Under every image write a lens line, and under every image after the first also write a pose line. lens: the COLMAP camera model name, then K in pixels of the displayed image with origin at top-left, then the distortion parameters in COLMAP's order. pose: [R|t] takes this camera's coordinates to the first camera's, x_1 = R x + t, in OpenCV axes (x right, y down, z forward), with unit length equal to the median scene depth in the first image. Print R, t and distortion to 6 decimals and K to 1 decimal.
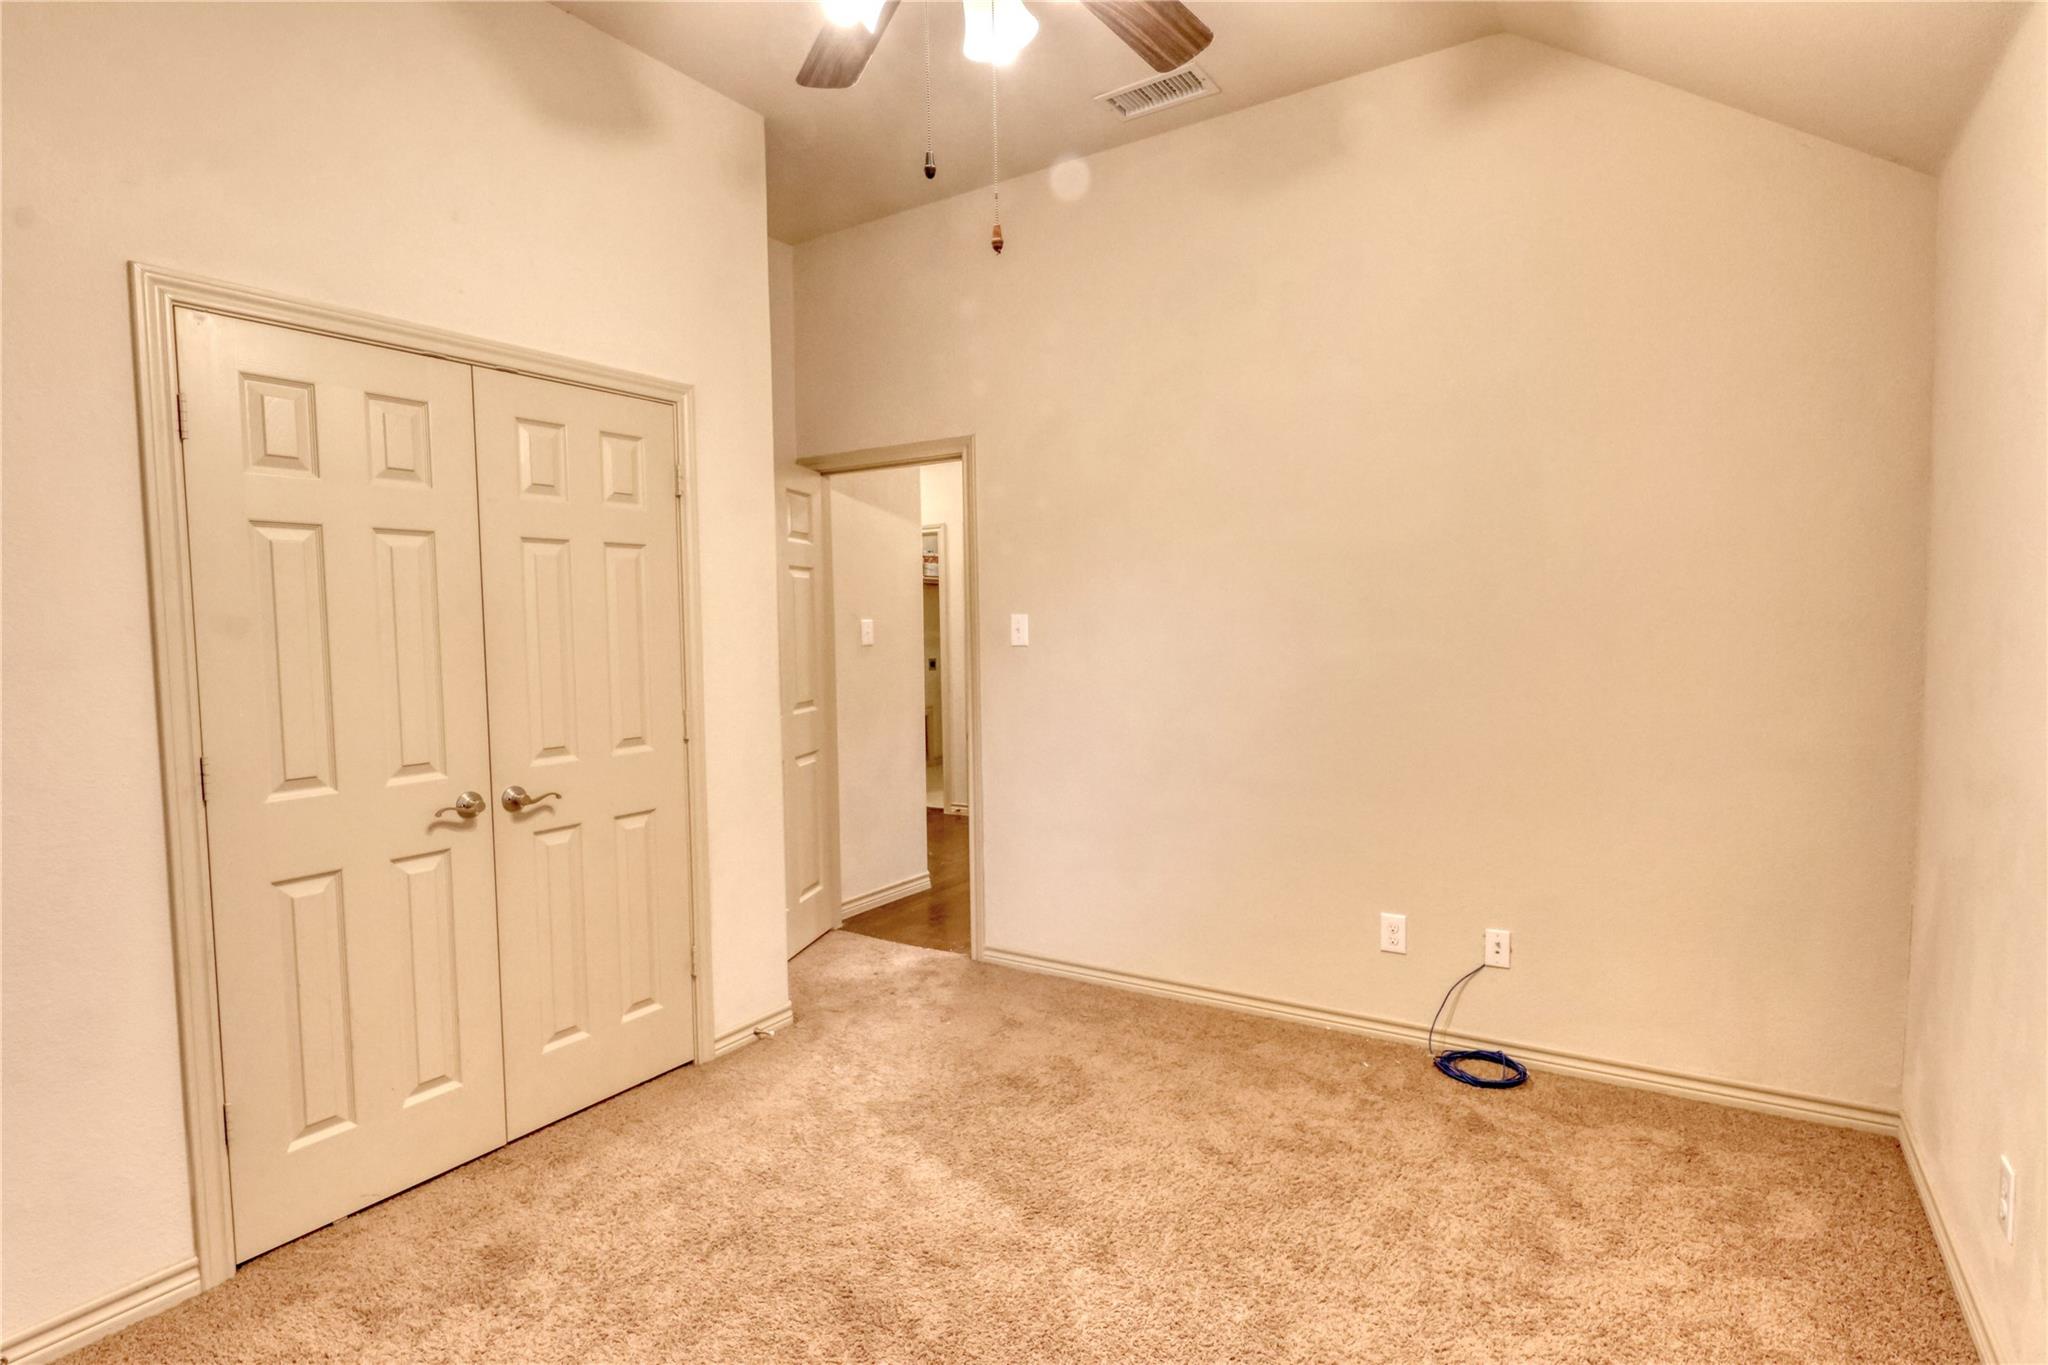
lens RADIAL K [[1050.0, 0, 1024.0], [0, 1050.0, 682.5], [0, 0, 1]] dist [0.000173, -0.000166]
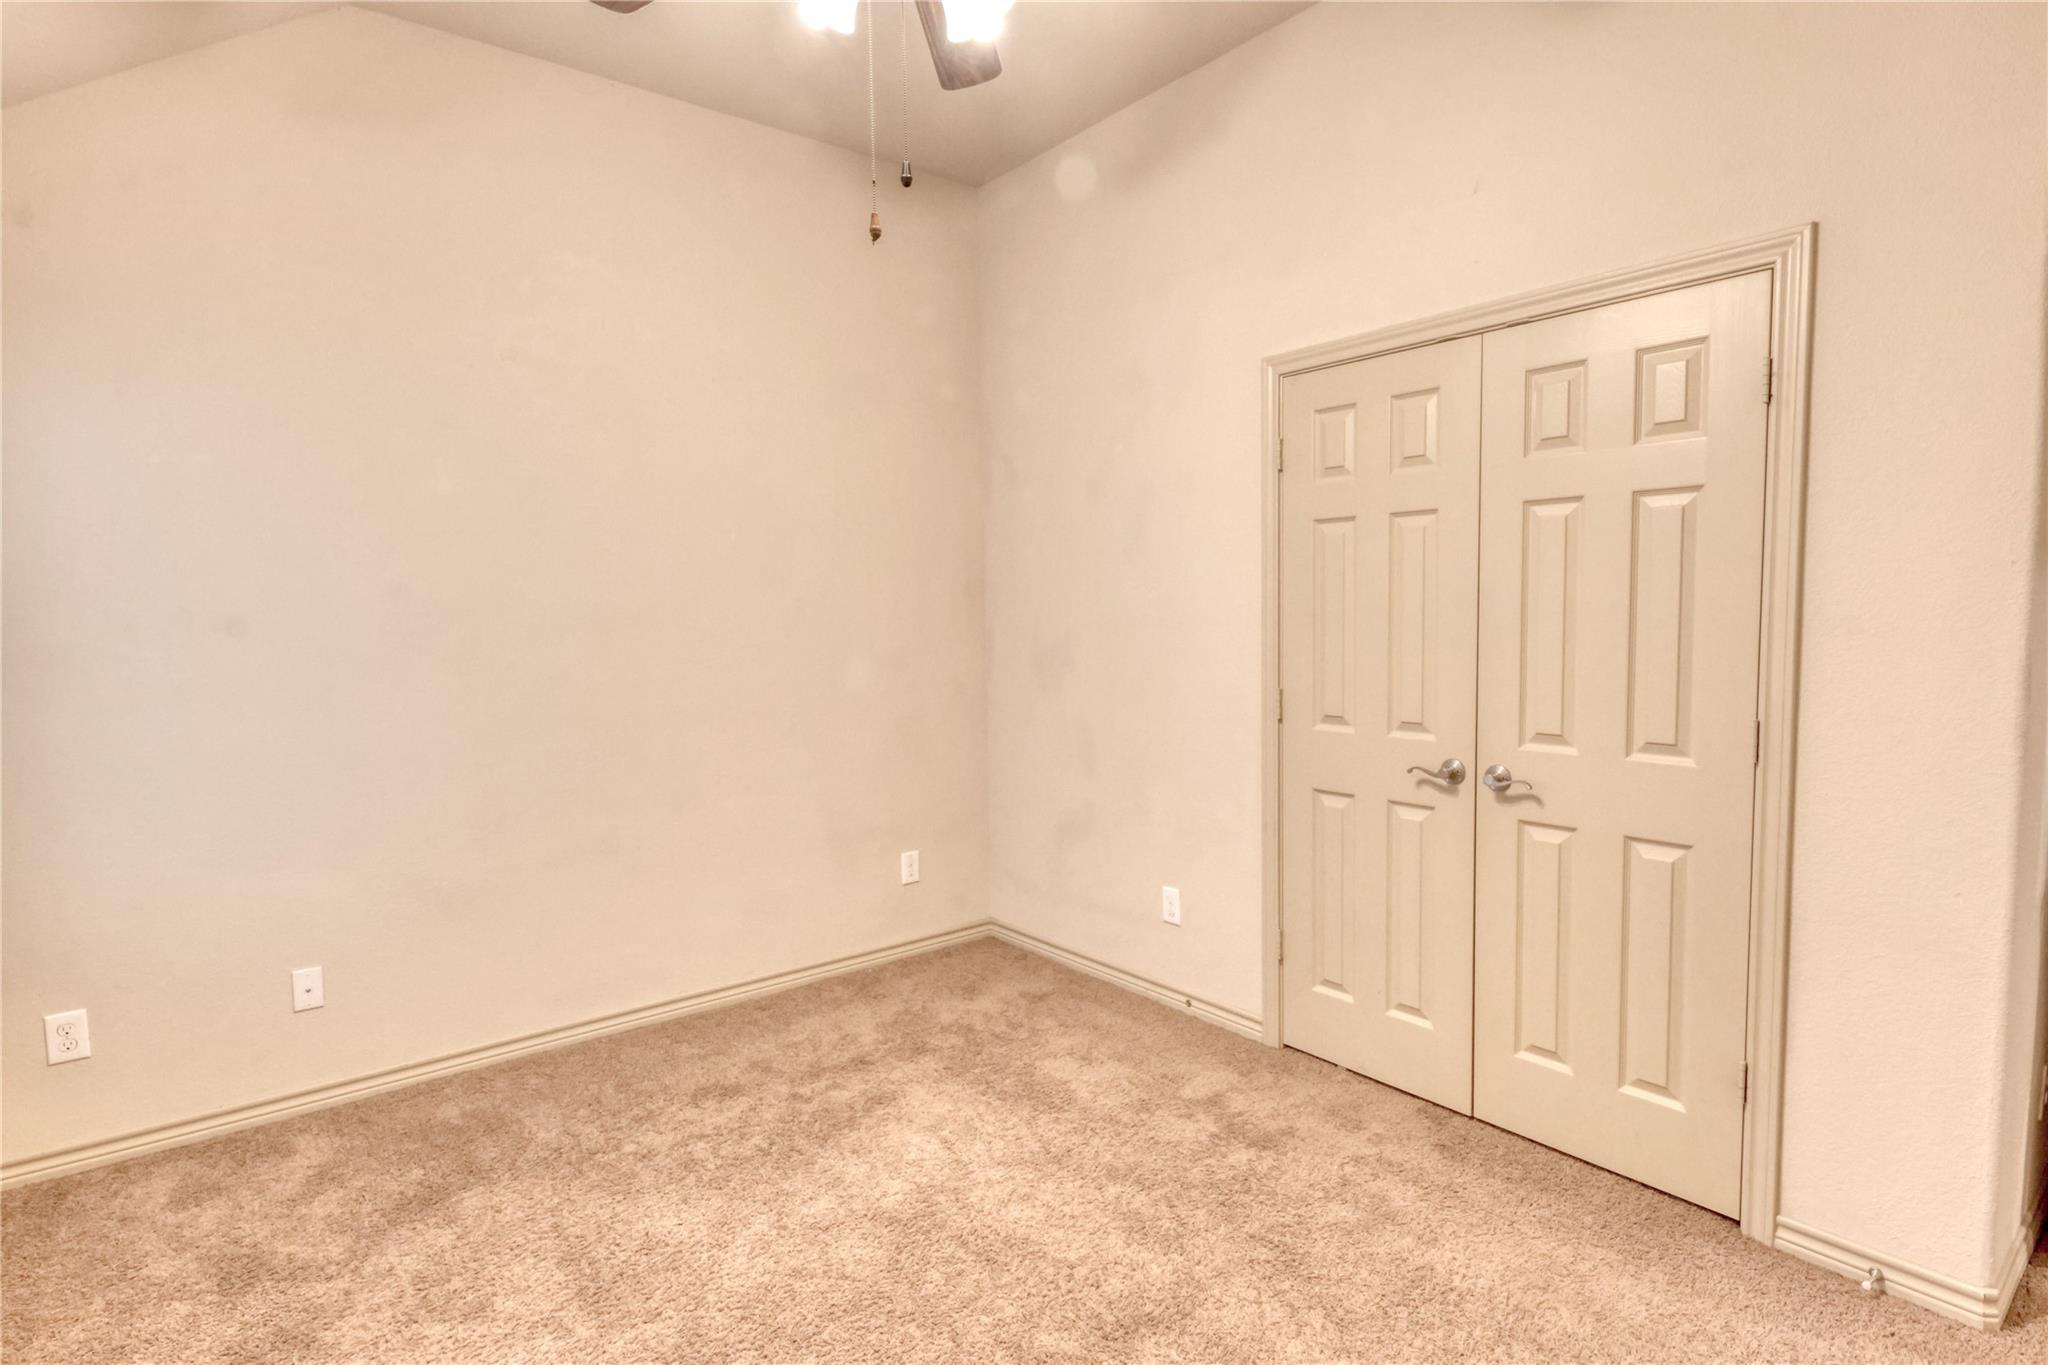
lens RADIAL K [[1050.0, 0, 1024.0], [0, 1050.0, 682.5], [0, 0, 1]] dist [0.000173, -0.000166]
pose [[-0.325769, 0.090814, -0.941078, 0.570522], [-0.034814, 0.993549, 0.107928, -0.066844], [0.944808, 0.067922, -0.320506, 0.926275]]
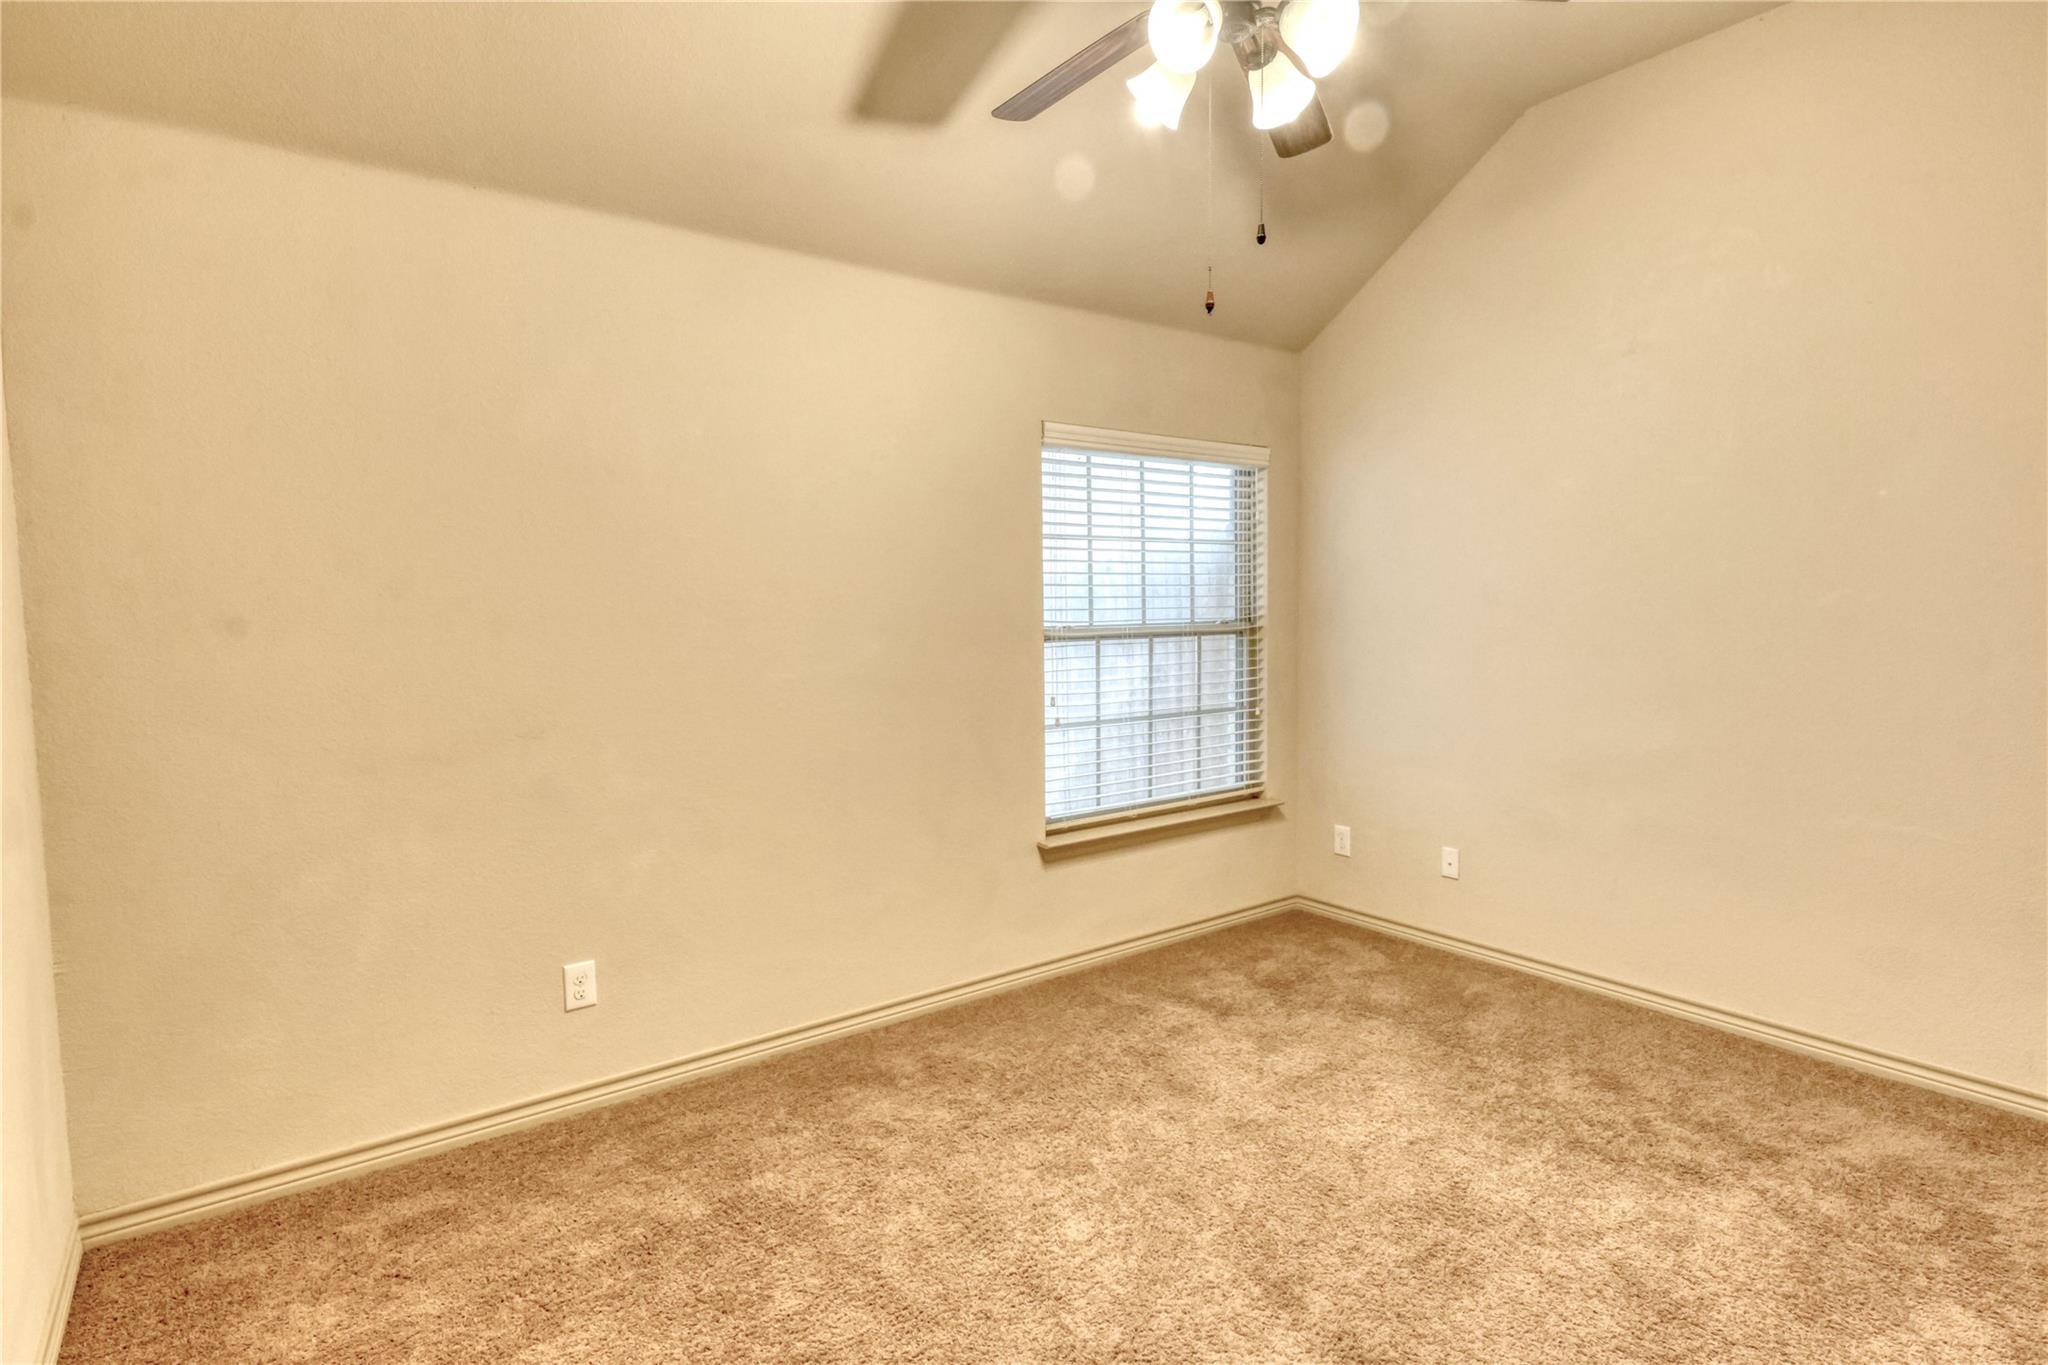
lens RADIAL K [[1025.4, 0, 1024.0], [0, 1025.4, 682.5], [0, 0, 1]] dist [-0.000466, -0.000340]
pose [[-0.932567, 0.002285, 0.360989, -0.173474], [0.051244, 0.990692, 0.126111, -0.078858], [-0.357341, 0.136105, -0.924004, 1.453389]]
